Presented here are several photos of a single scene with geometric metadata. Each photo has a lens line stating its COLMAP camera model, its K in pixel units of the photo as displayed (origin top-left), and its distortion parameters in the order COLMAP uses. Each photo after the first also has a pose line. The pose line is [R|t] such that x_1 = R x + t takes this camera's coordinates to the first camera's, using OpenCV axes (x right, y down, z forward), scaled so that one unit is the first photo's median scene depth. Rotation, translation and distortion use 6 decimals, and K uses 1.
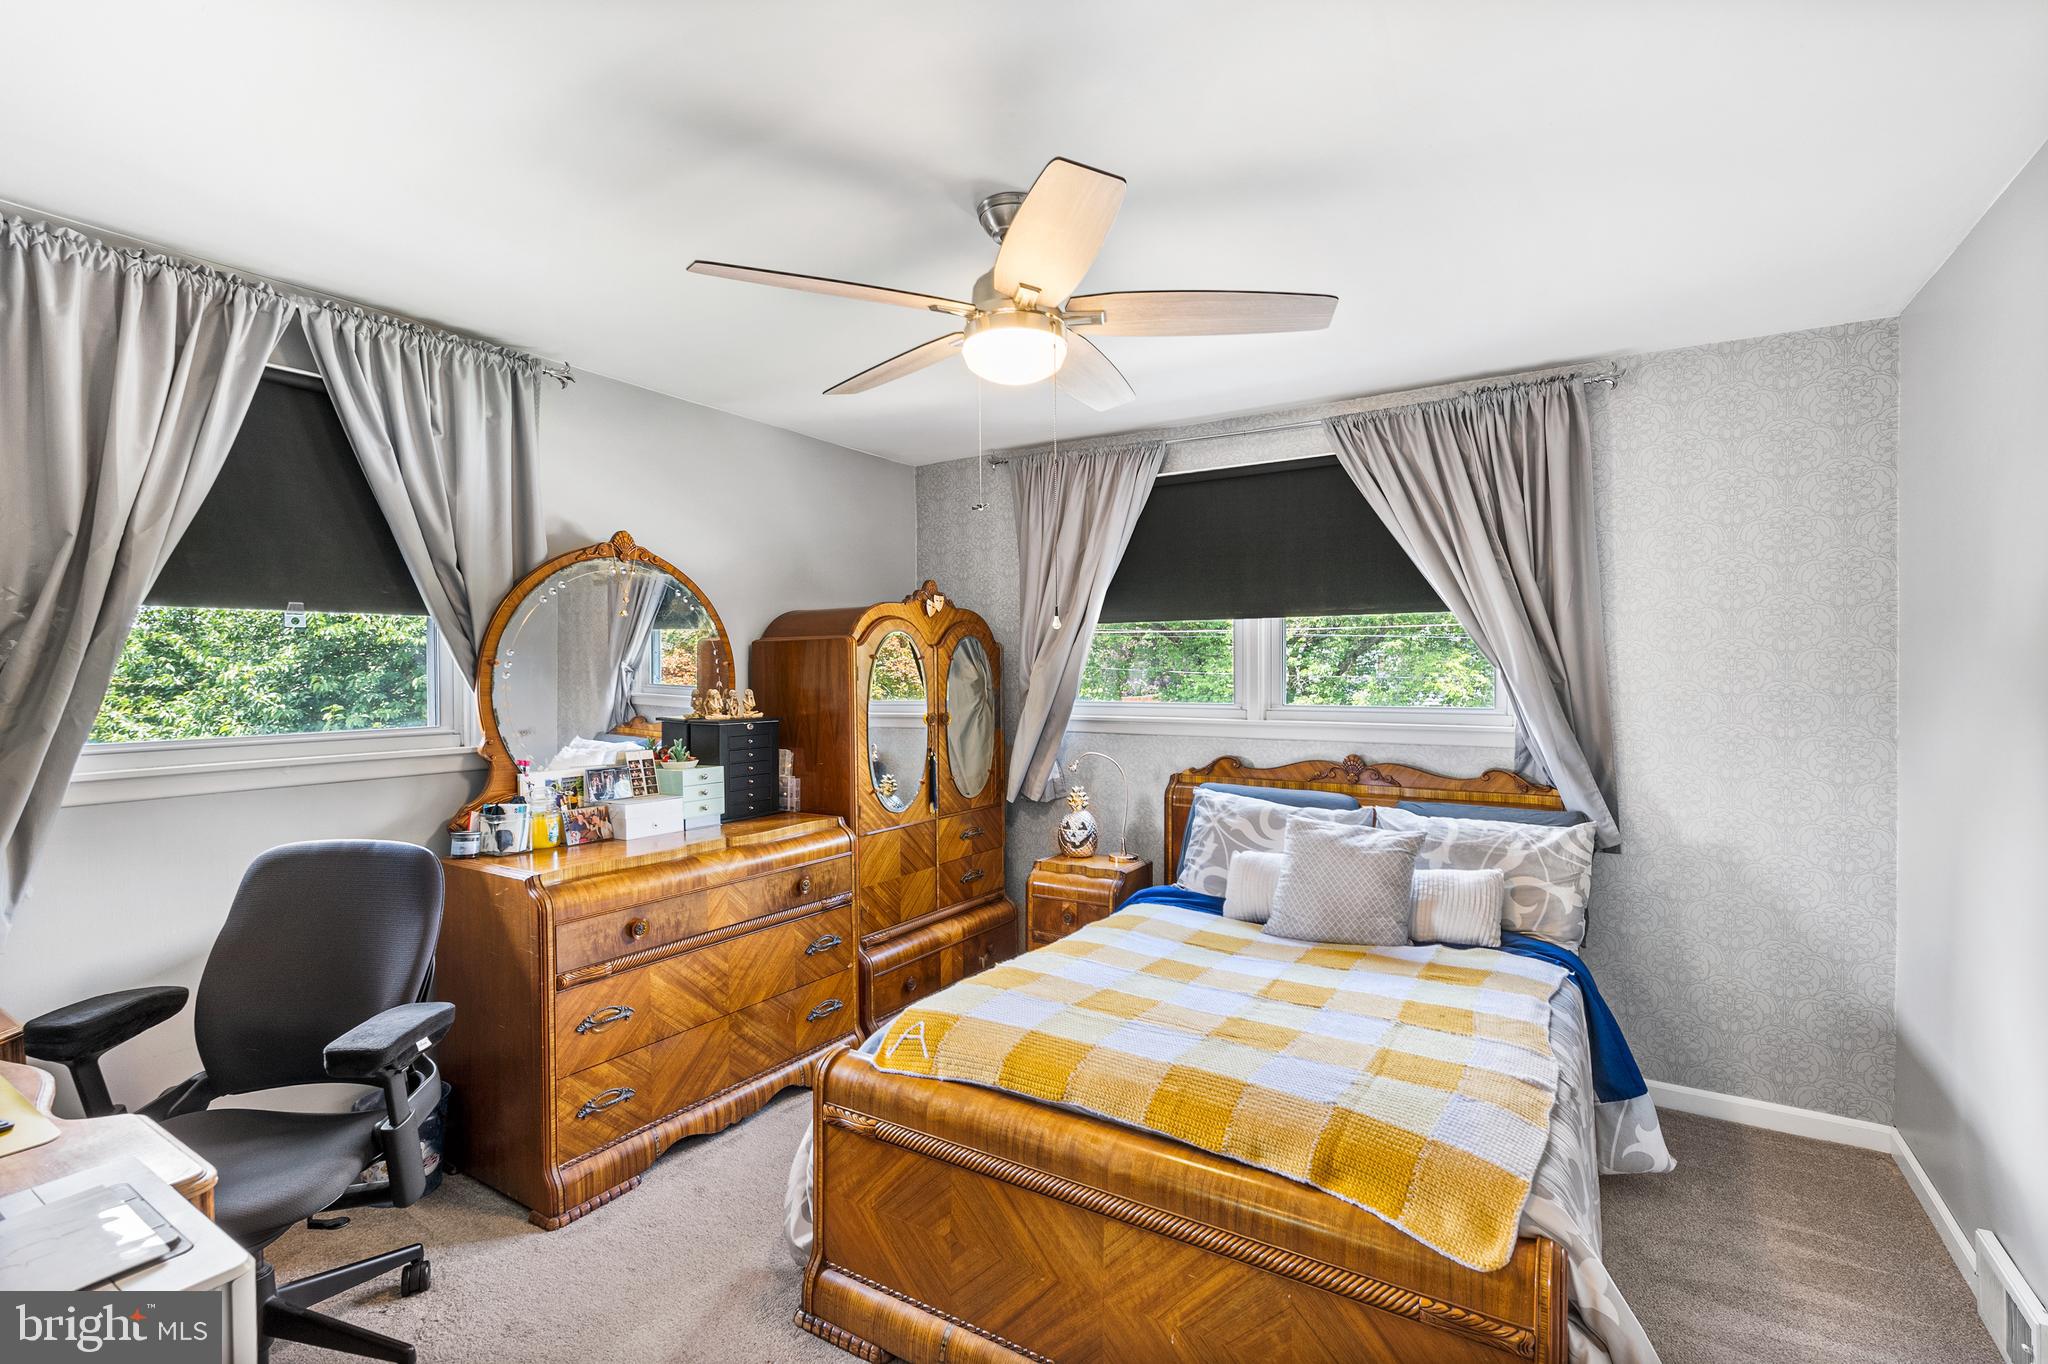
lens RADIAL K [[911.5, 0, 1028.2], [0, 911.5, 681.7], [0, 0, 1]] dist [-0.006279, 0.000331]
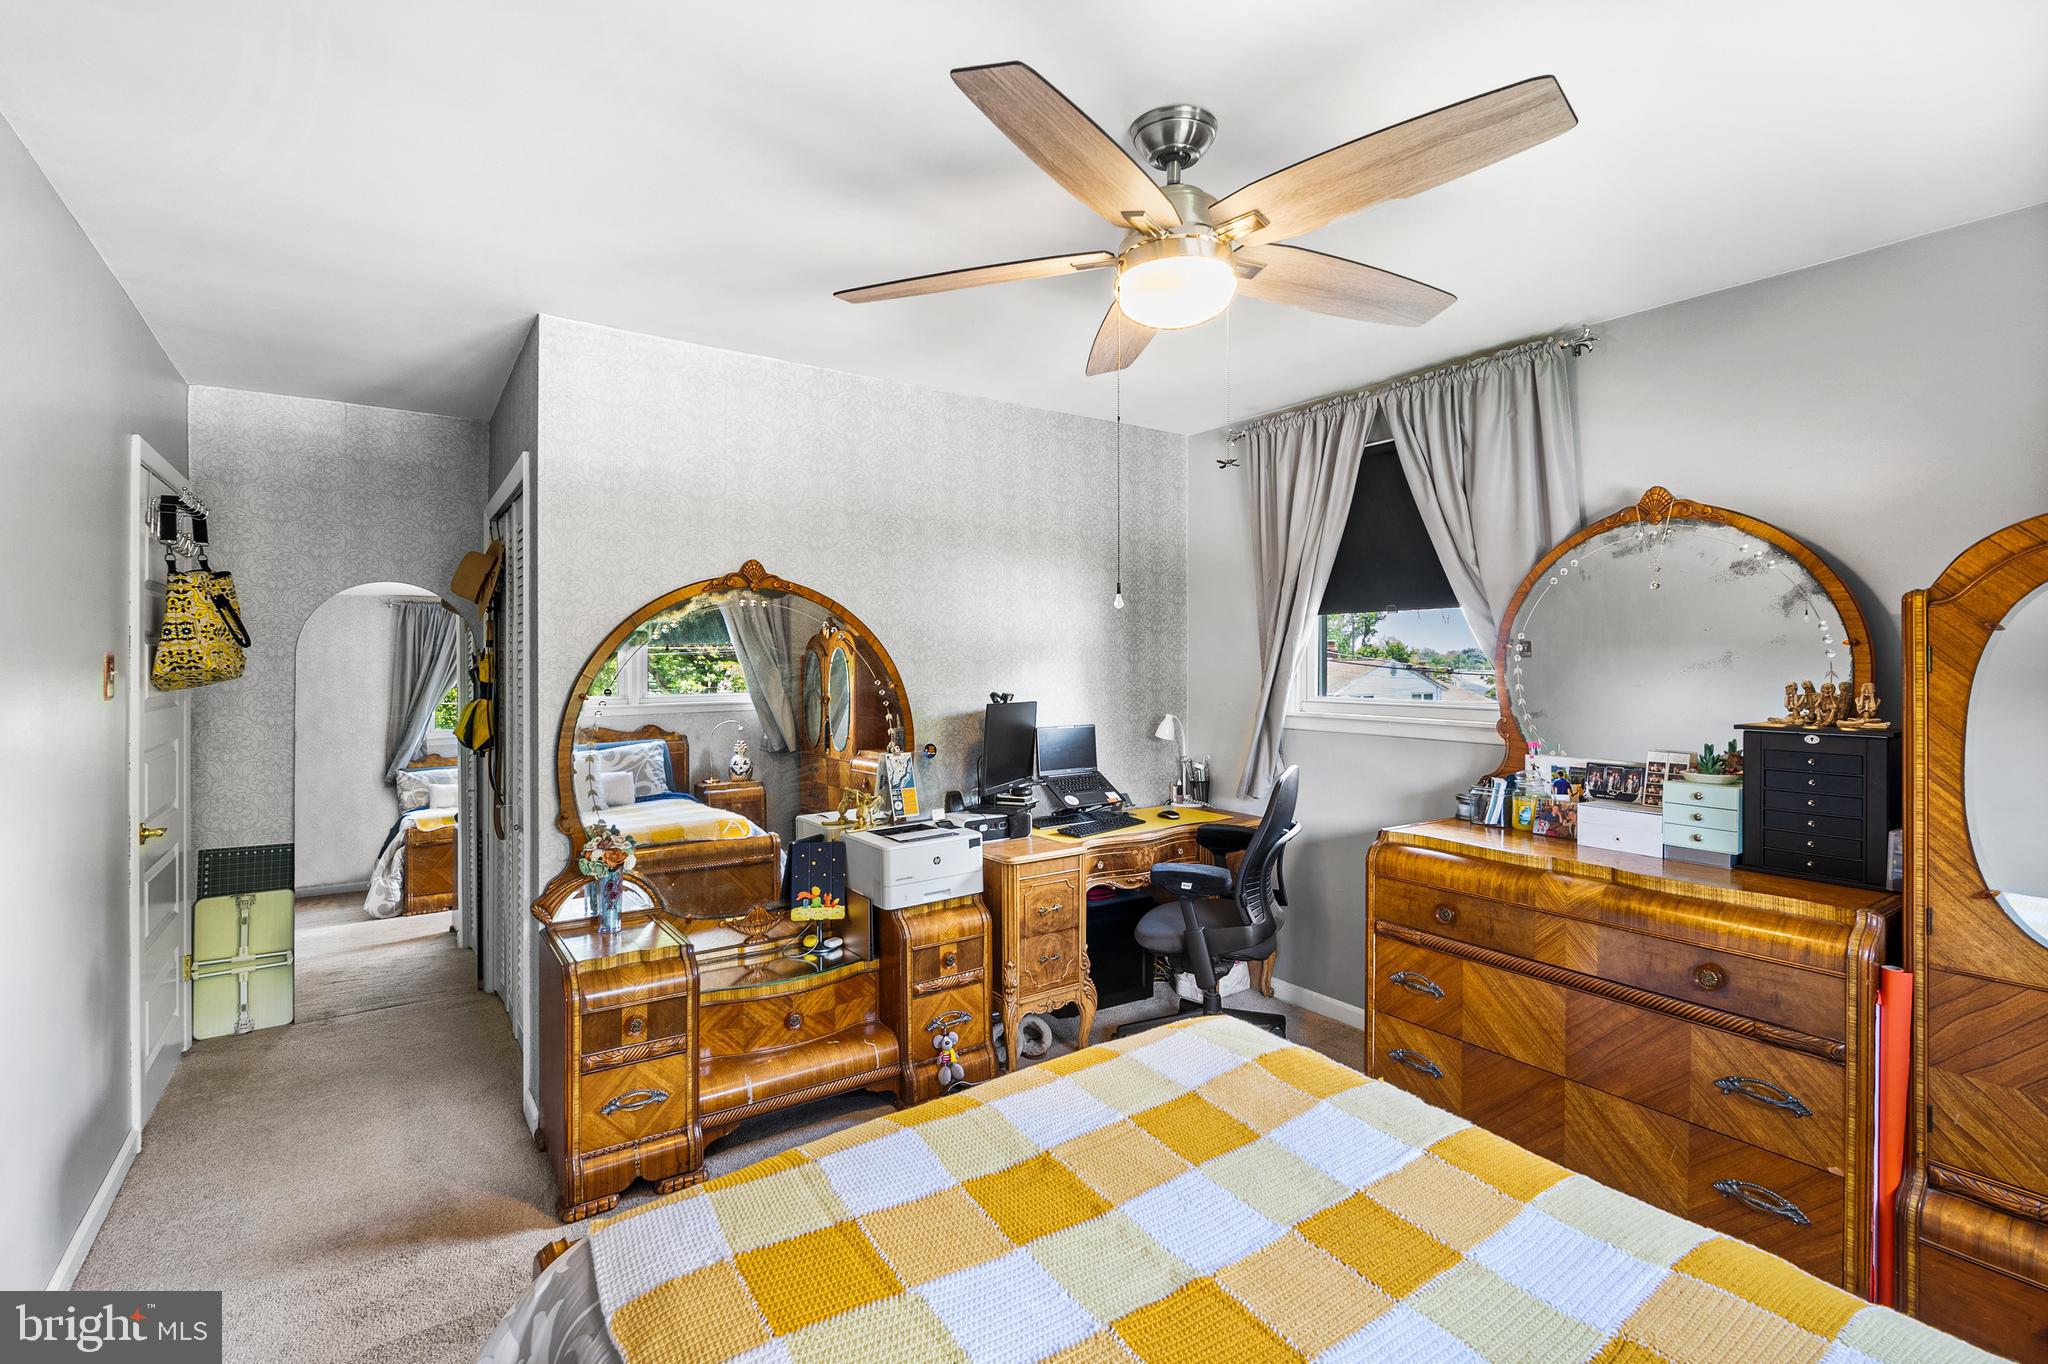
lens RADIAL K [[922.8, 0, 1031.7], [0, 922.8, 665.8], [0, 0, 1]] dist [-0.010277, 0.000198]
pose [[-0.377696, 0.014018, -0.925823, 0.617974], [-0.007126, 0.999812, 0.018045, -0.013619], [0.925902, 0.013413, -0.377525, 0.881615]]
